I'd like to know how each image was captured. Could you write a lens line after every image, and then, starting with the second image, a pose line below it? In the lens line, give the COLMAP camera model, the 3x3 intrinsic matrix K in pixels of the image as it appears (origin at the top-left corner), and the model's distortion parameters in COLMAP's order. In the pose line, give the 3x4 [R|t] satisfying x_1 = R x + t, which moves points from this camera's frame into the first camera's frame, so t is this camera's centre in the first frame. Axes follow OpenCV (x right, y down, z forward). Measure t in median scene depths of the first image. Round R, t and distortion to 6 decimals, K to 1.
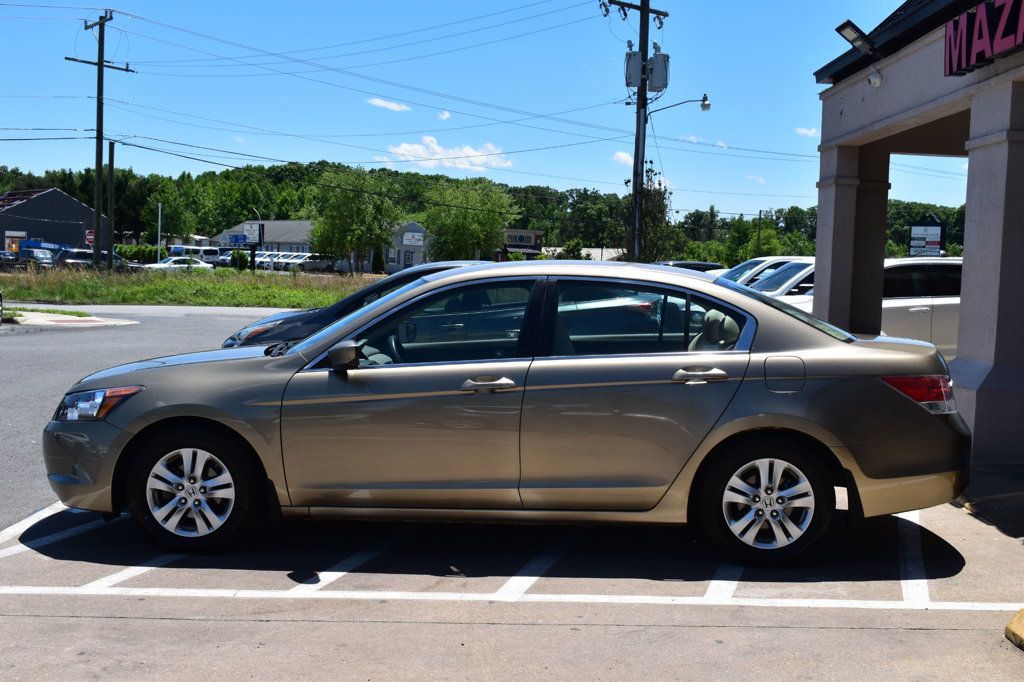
lens RADIAL K [[1252.7, 0, 573.7], [0, 1252.7, 342.3], [0, 0, 1]] dist [0.010173, -0.005451]
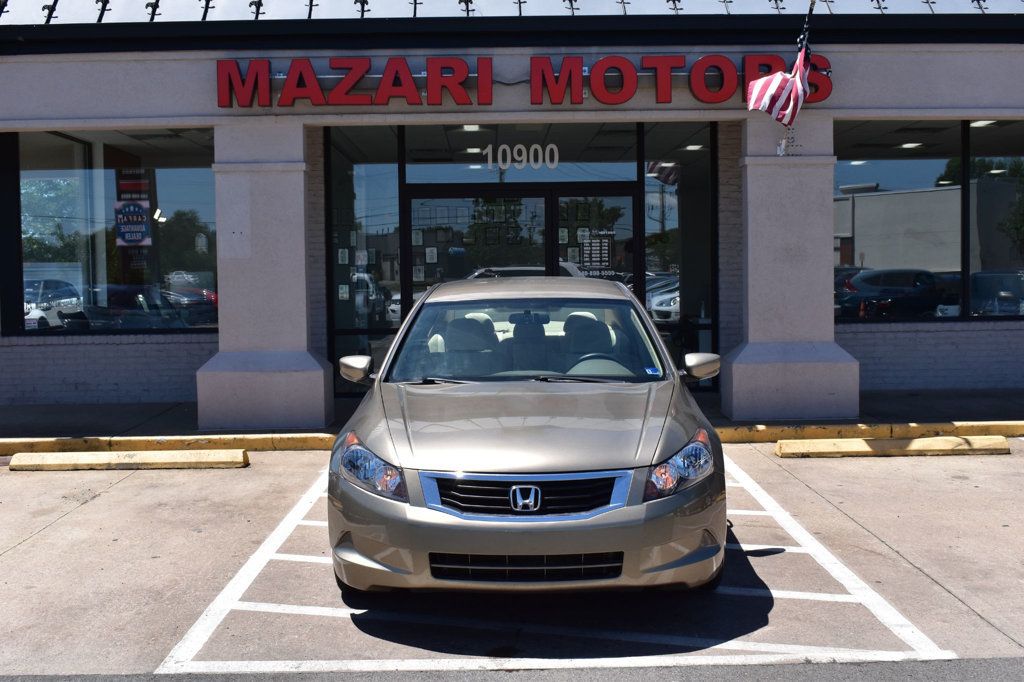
lens RADIAL K [[1207.6, 0, 512.0], [0, 1207.6, 341.0], [0, 0, 1]] dist [-0.049229, -0.017079]
pose [[0.022143, -0.089273, 0.995761, -1.231094], [0.078768, 0.993065, 0.087280, -0.115161], [-0.996647, 0.076501, 0.029021, 1.099354]]
